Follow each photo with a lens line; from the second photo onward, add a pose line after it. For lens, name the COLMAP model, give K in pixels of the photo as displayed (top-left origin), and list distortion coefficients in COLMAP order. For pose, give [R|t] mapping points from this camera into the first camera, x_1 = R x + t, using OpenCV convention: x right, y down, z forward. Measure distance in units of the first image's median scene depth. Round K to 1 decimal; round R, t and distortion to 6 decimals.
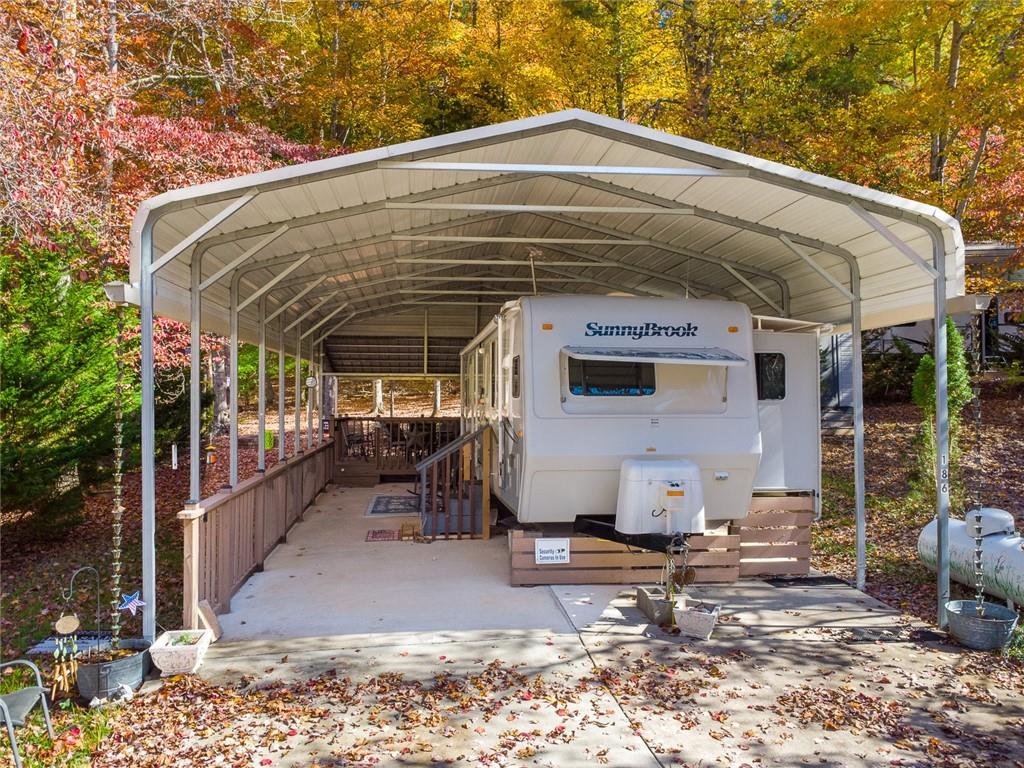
lens RADIAL K [[718.1, 0, 510.2], [0, 718.1, 383.4], [0, 0, 1]] dist [-0.001792, -0.000293]
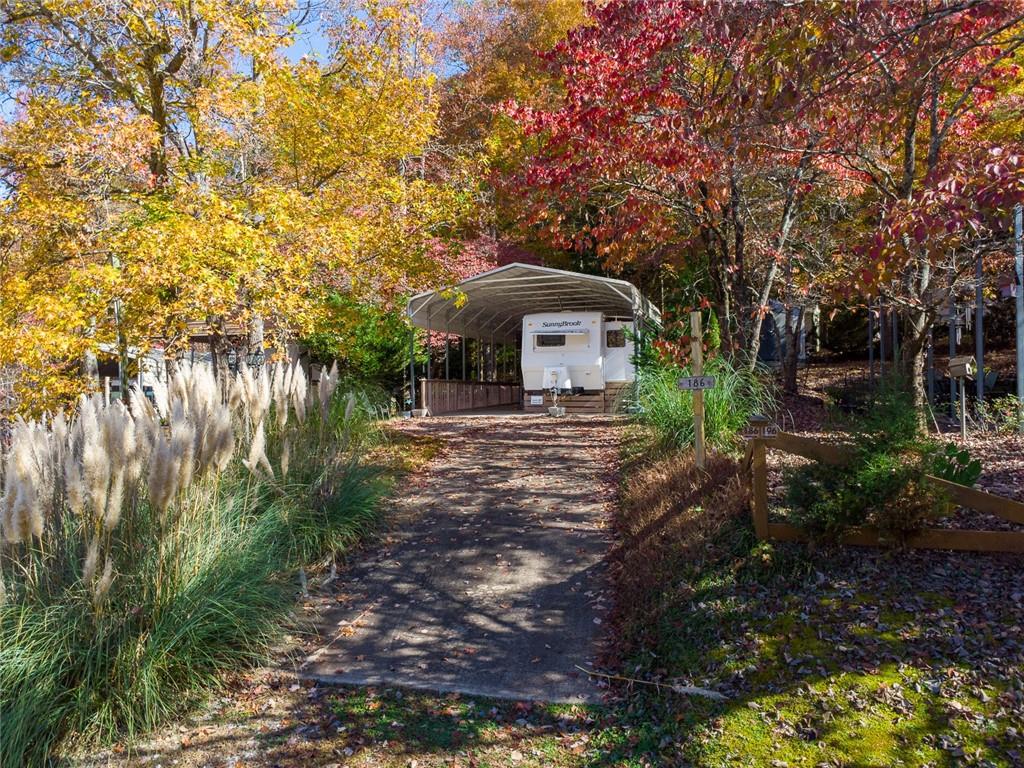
lens RADIAL K [[718.1, 0, 511.6], [0, 718.1, 385.9], [0, 0, 1]] dist [-0.001792, -0.000293]
pose [[0.906603, -0.009220, -0.421884, 1.236133], [0.013948, 0.999870, 0.008123, 0.152332], [0.421754, -0.013249, 0.906613, -1.753054]]
